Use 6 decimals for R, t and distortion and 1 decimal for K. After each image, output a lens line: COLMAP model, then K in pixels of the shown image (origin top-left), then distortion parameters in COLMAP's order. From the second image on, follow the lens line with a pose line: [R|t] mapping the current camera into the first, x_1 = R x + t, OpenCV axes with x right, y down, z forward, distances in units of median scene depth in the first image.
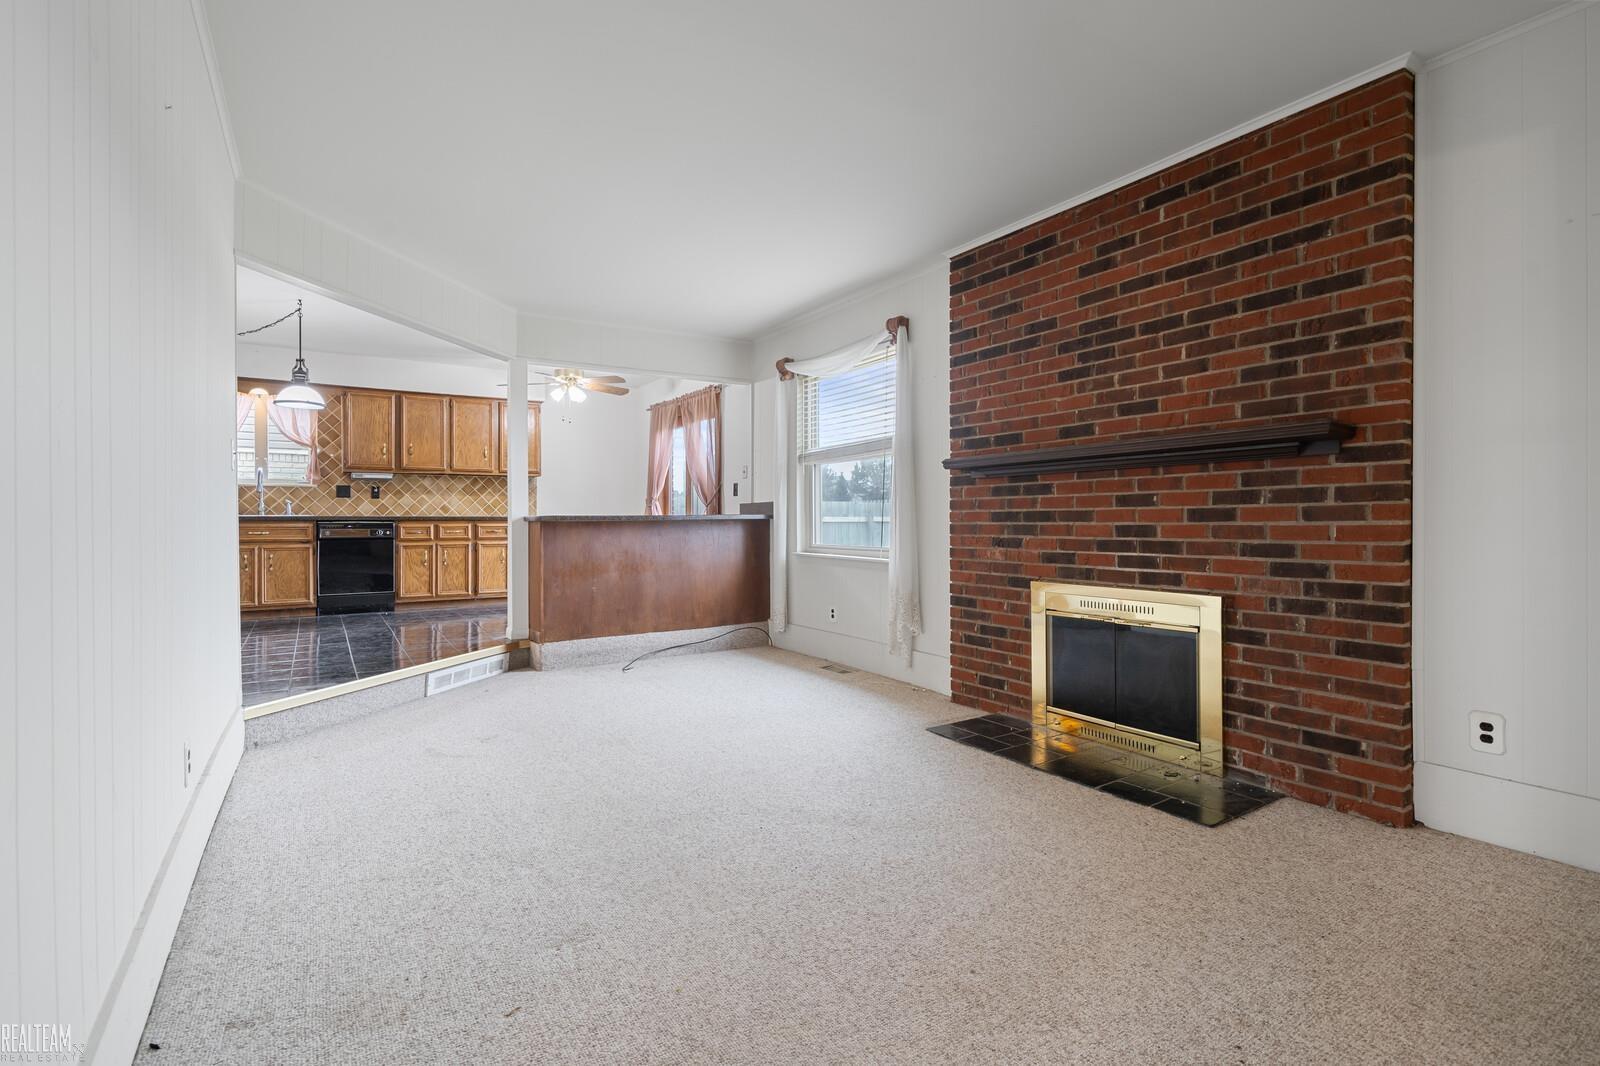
lens RADIAL K [[734.4, 0, 786.8], [0, 734.4, 527.5], [0, 0, 1]] dist [0.000600, 0.000893]
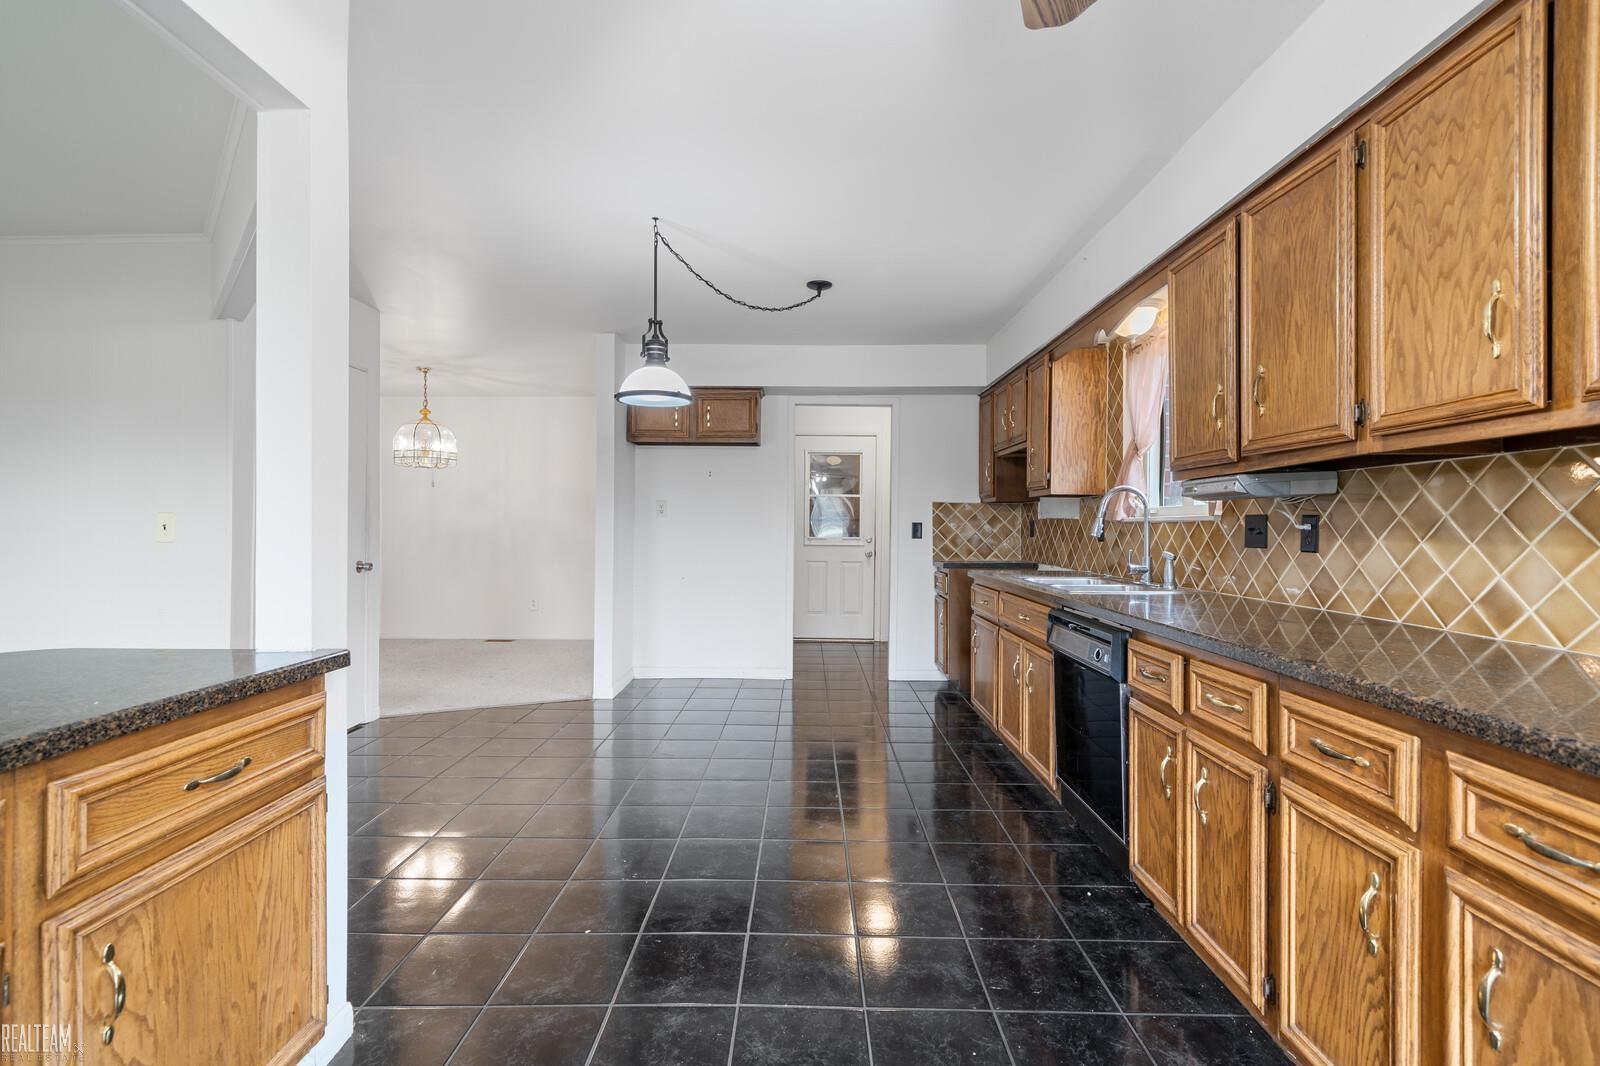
lens RADIAL K [[734.4, 0, 802.6], [0, 734.4, 523.1], [0, 0, 1]] dist [0.000600, 0.000893]
pose [[-0.545983, -0.002157, -0.837794, -0.308939], [-0.011767, 0.999918, 0.005094, -0.091555], [0.837714, 0.012639, -0.545963, 1.767286]]
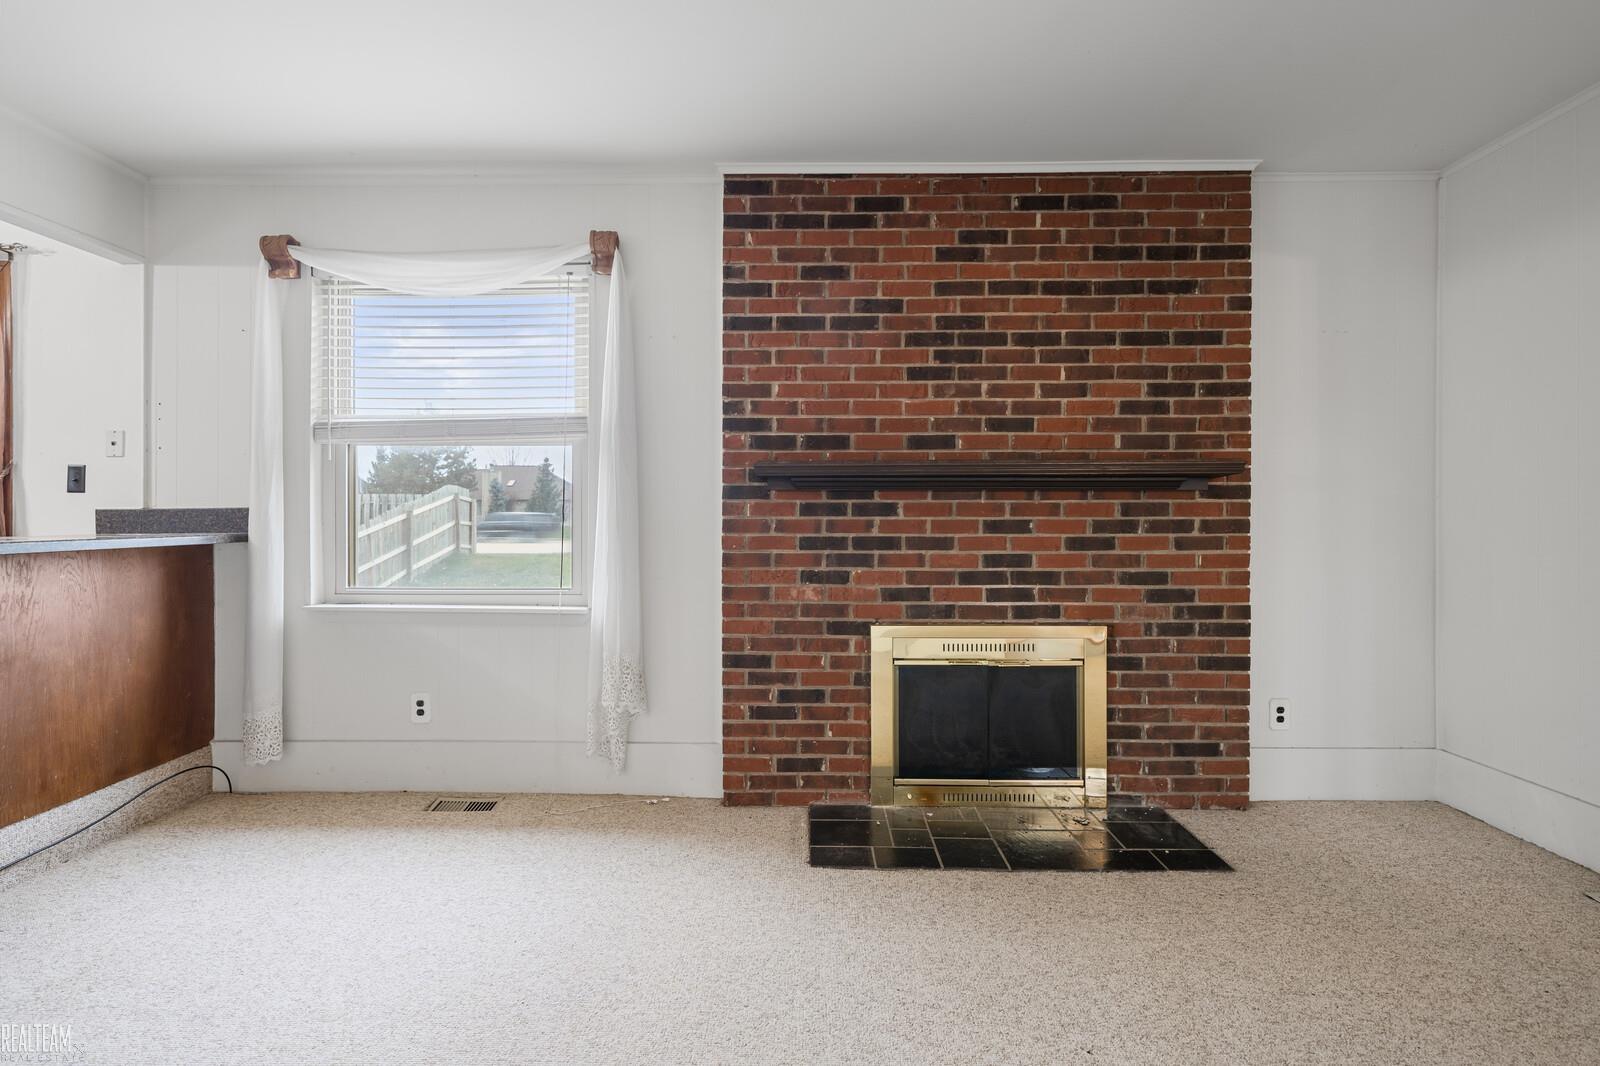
lens RADIAL K [[734.4, 0, 788.3], [0, 734.4, 524.9], [0, 0, 1]] dist [0.000600, 0.000893]
pose [[0.550384, -0.000658, 0.834912, -0.347553], [0.004809, 0.999986, -0.002382, -0.031139], [-0.834898, 0.005326, 0.550379, 0.593527]]
